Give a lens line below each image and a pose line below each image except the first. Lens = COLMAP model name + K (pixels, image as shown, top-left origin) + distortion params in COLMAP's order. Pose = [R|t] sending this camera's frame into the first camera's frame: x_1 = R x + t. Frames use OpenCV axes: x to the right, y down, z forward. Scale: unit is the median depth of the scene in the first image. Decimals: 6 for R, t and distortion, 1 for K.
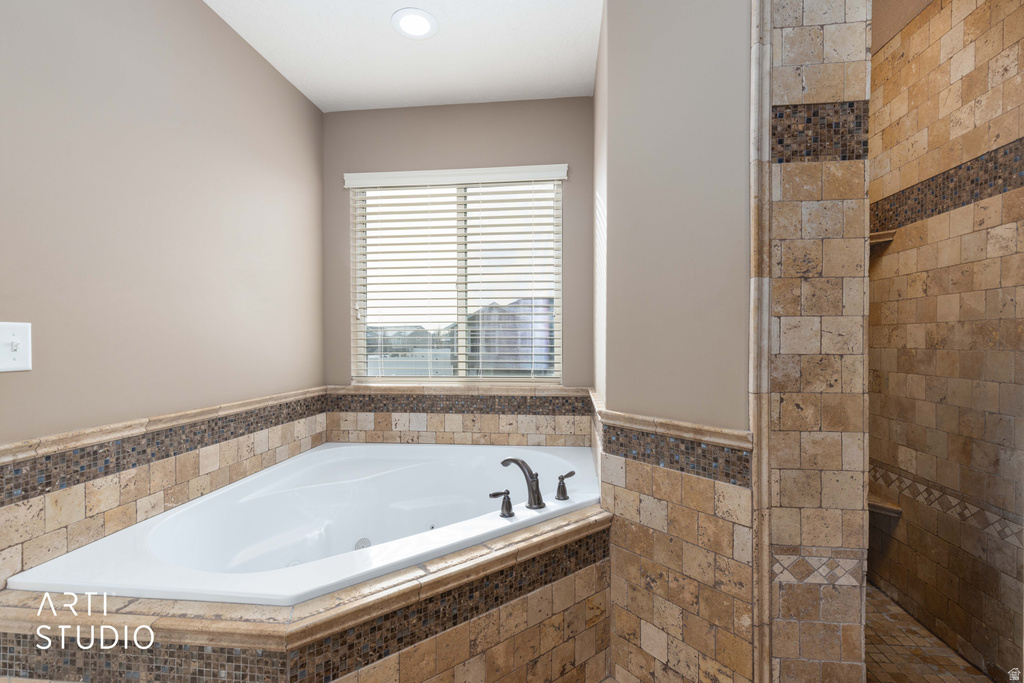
lens RADIAL K [[462.6, 0, 512.4], [0, 462.6, 342.4], [0, 0, 1]] dist [0.008560, -0.002792]
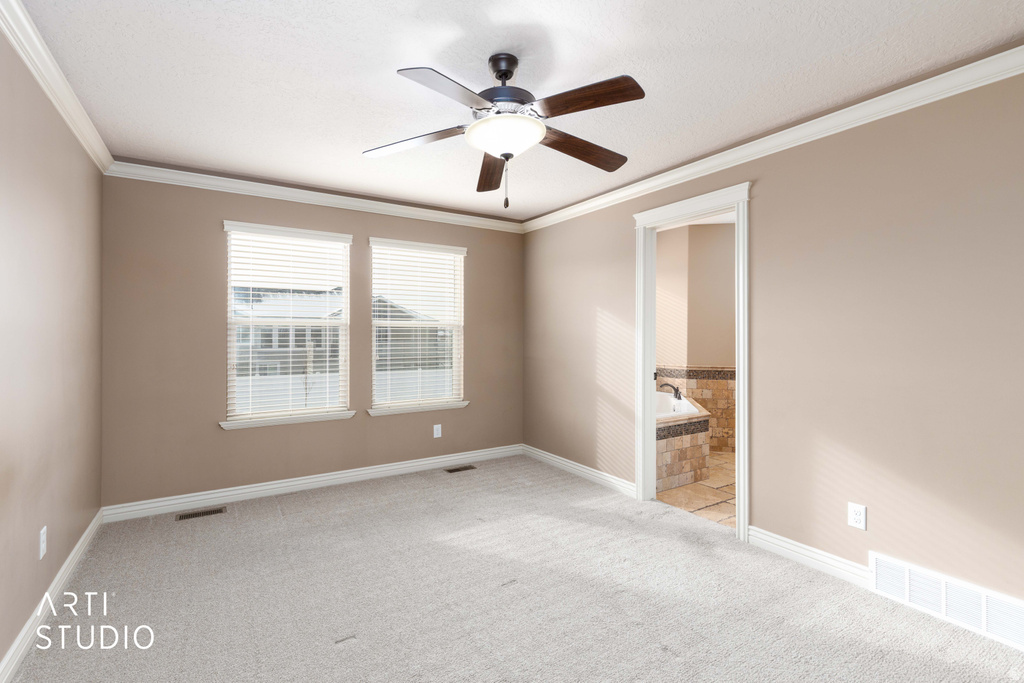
lens RADIAL K [[462.6, 0, 509.4], [0, 462.6, 340.6], [0, 0, 1]] dist [0.008560, -0.002792]
pose [[0.777908, 0.005153, 0.628357, -3.157059], [-0.002498, 0.999984, -0.005109, -0.000842], [-0.628373, 0.002405, 0.777909, -0.779533]]
